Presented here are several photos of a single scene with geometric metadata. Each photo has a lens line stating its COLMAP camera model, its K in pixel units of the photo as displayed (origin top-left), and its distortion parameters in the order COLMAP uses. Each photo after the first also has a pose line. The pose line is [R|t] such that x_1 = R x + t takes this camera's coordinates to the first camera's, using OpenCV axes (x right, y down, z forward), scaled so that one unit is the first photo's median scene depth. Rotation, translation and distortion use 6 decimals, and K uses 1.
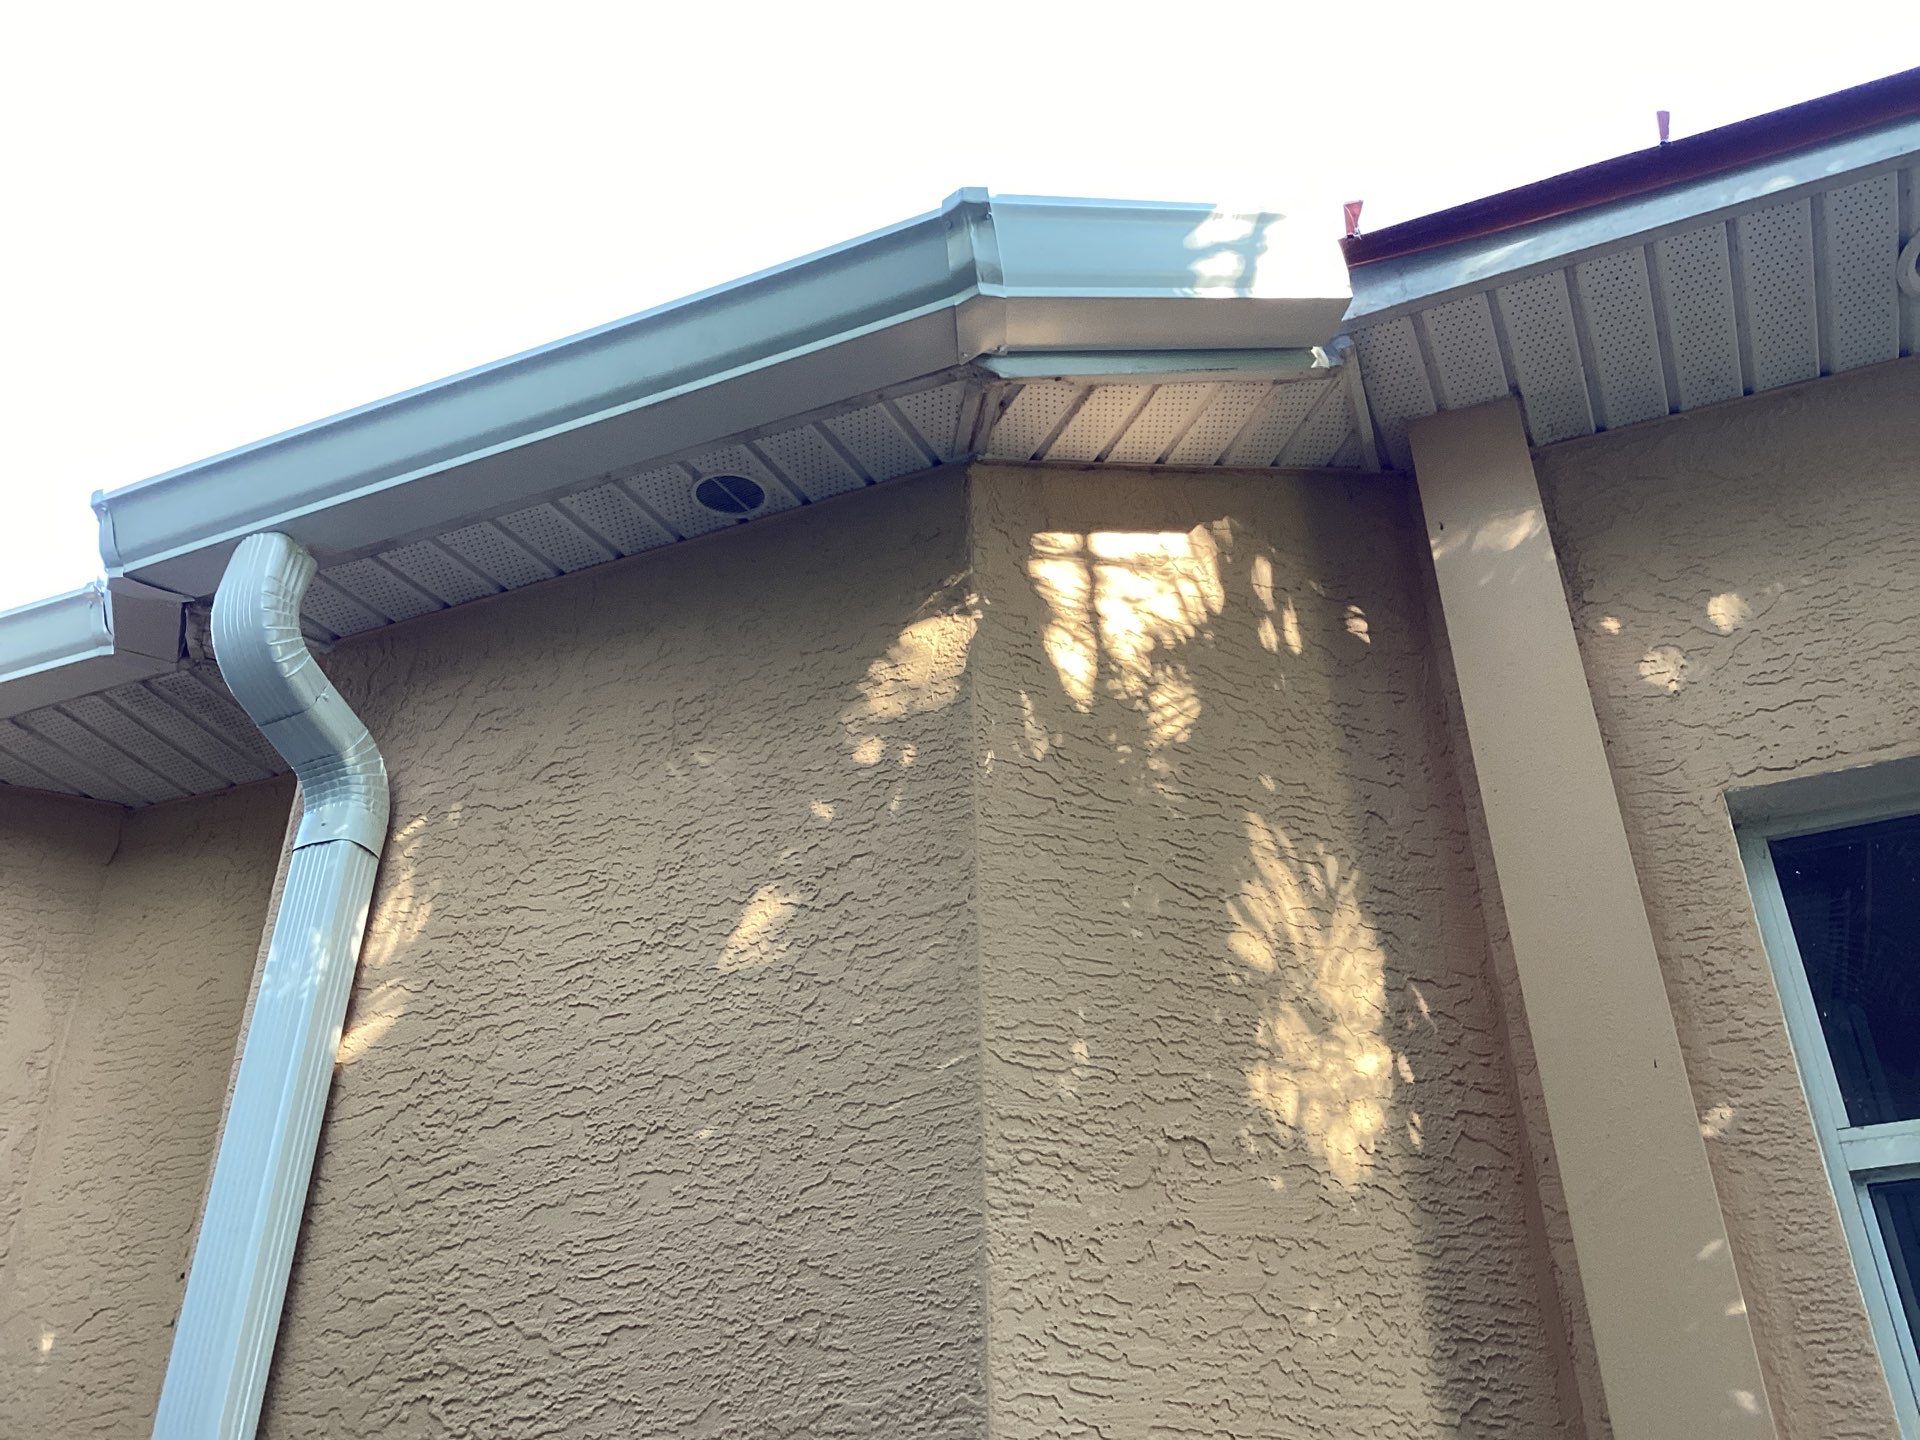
lens RADIAL K [[1788.4, 0, 960.0], [0, 1788.4, 720.0], [0, 0, 1]] dist [0.119552, -0.221496]
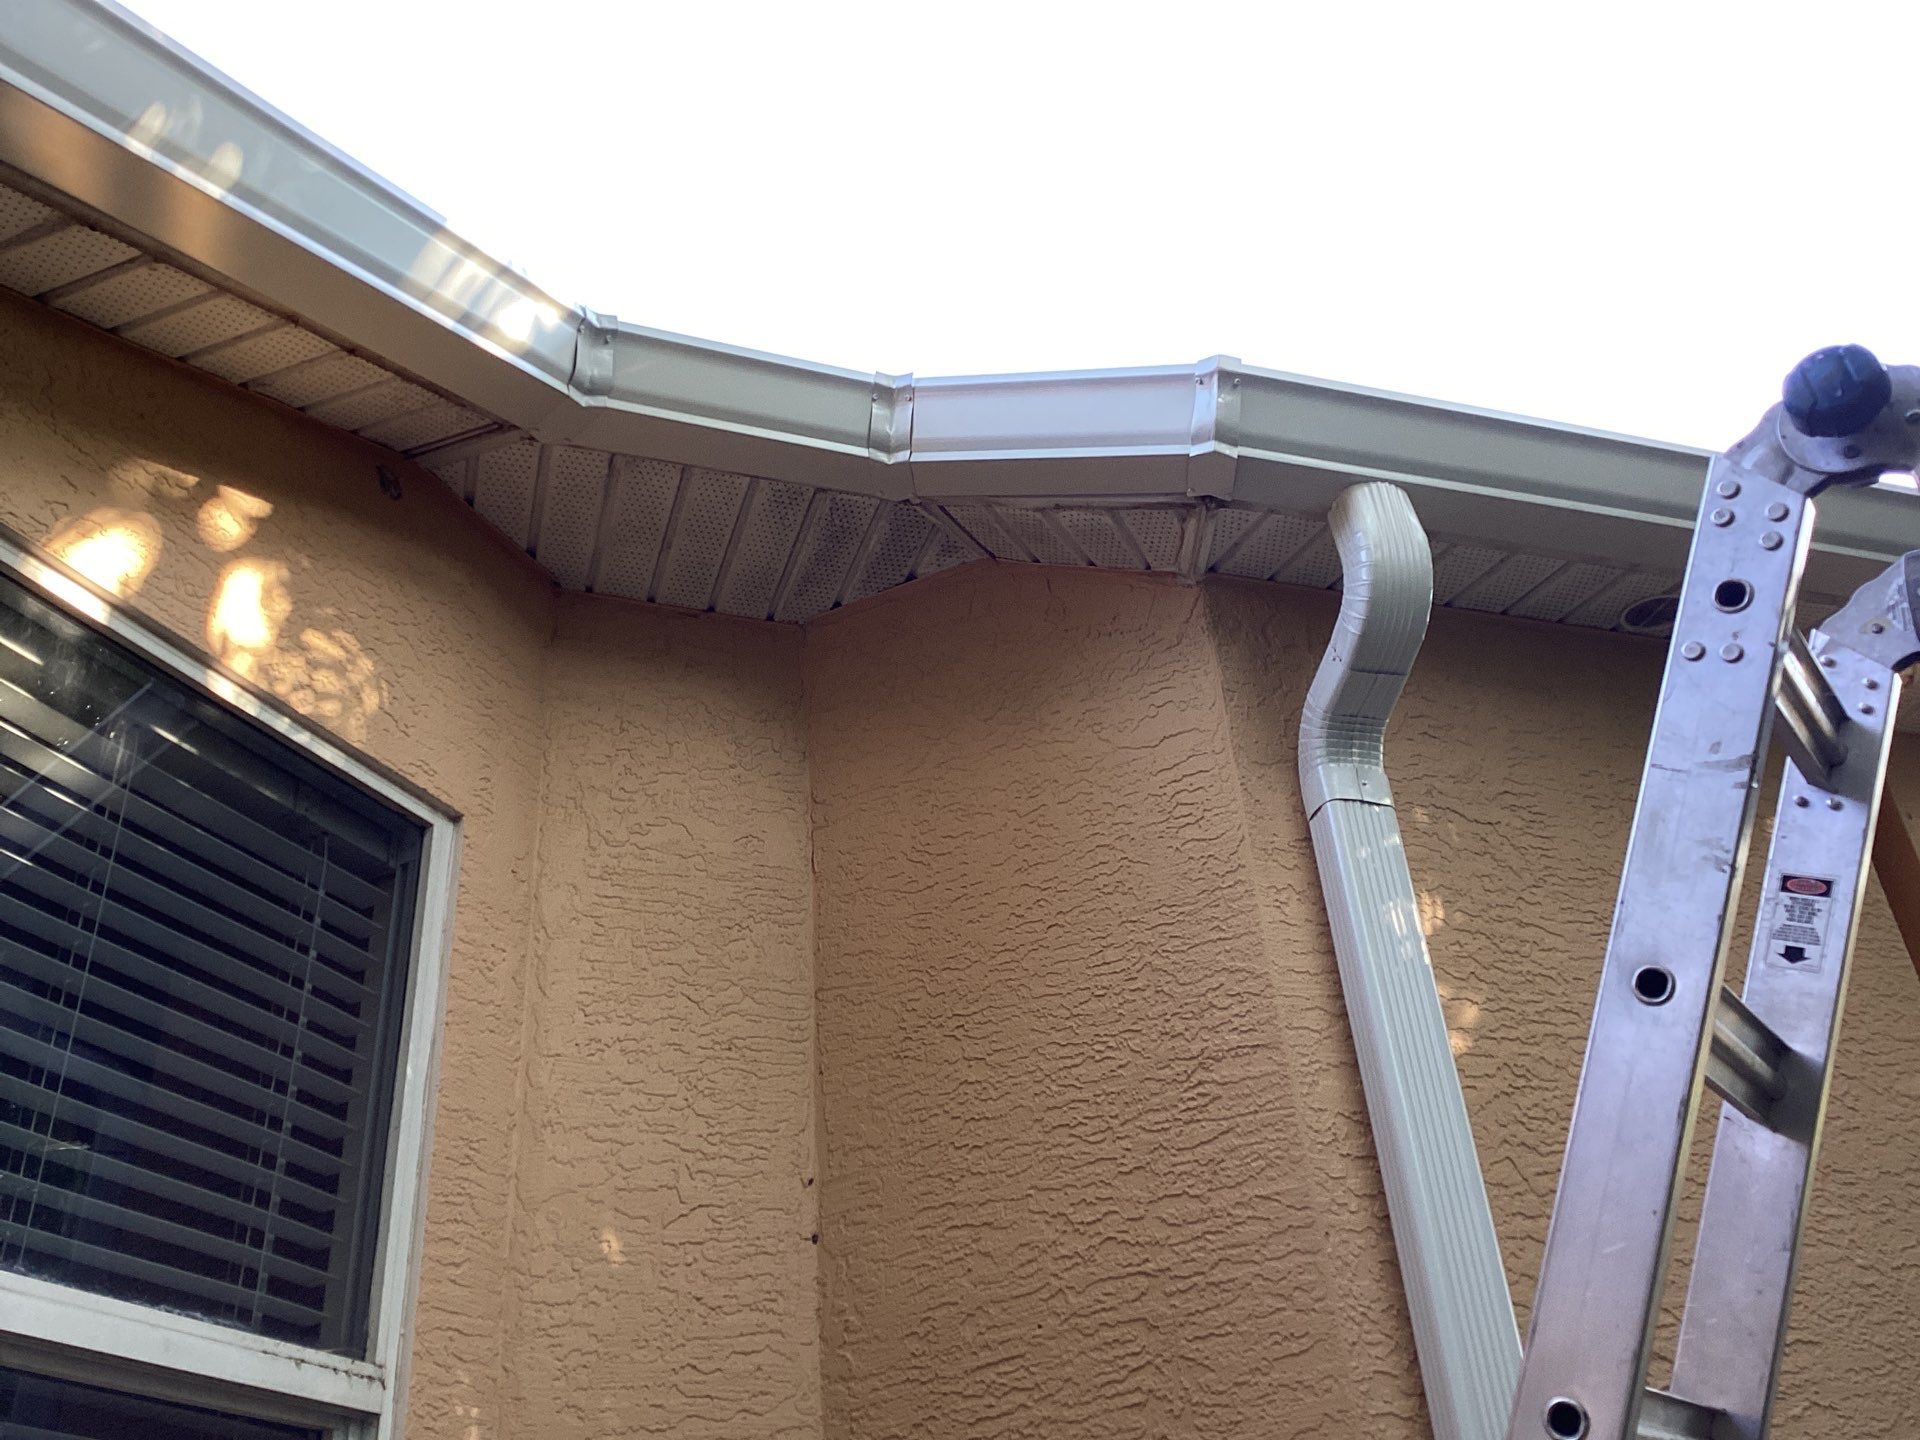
lens RADIAL K [[1735.6, 0, 944.2], [0, 1735.6, 723.5], [0, 0, 1]] dist [0.137987, -0.246269]
pose [[0.741158, 0.316470, 0.592057, -1.192477], [-0.304756, 0.944414, -0.123310, 0.233124], [-0.598171, -0.089041, 0.796407, 0.406059]]
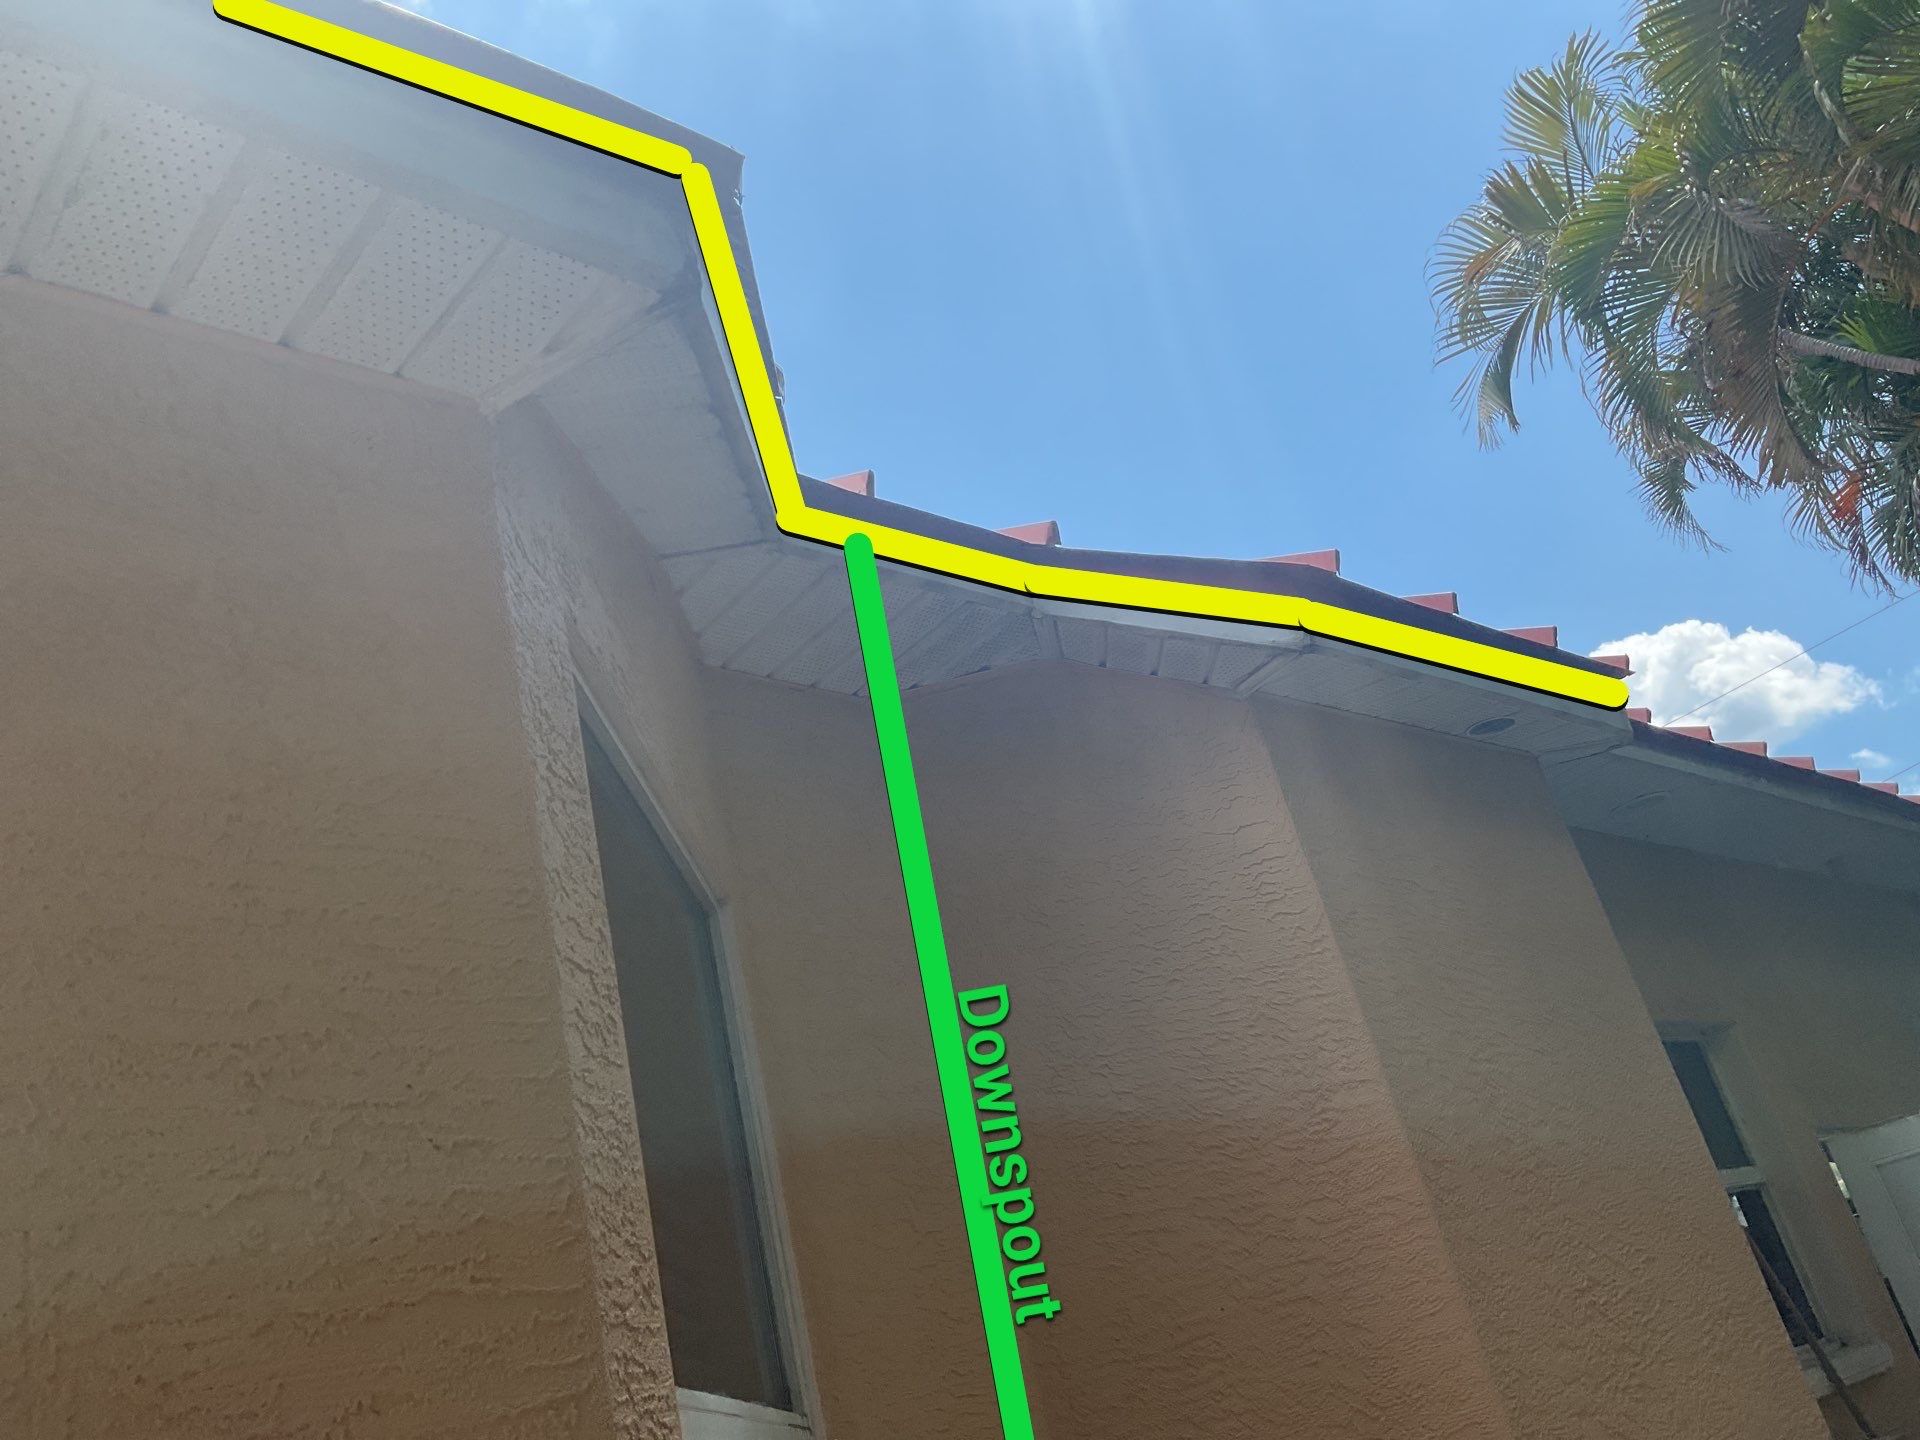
lens RADIAL K [[1599.7, 0, 957.5], [0, 1599.7, 693.0], [0, 0, 1]] dist [0.089375, -0.175999]
pose [[0.406898, 0.317205, 0.856630, -1.660652], [-0.286687, 0.934736, -0.209952, 0.297717], [-0.867320, -0.160156, 0.471281, 0.808007]]
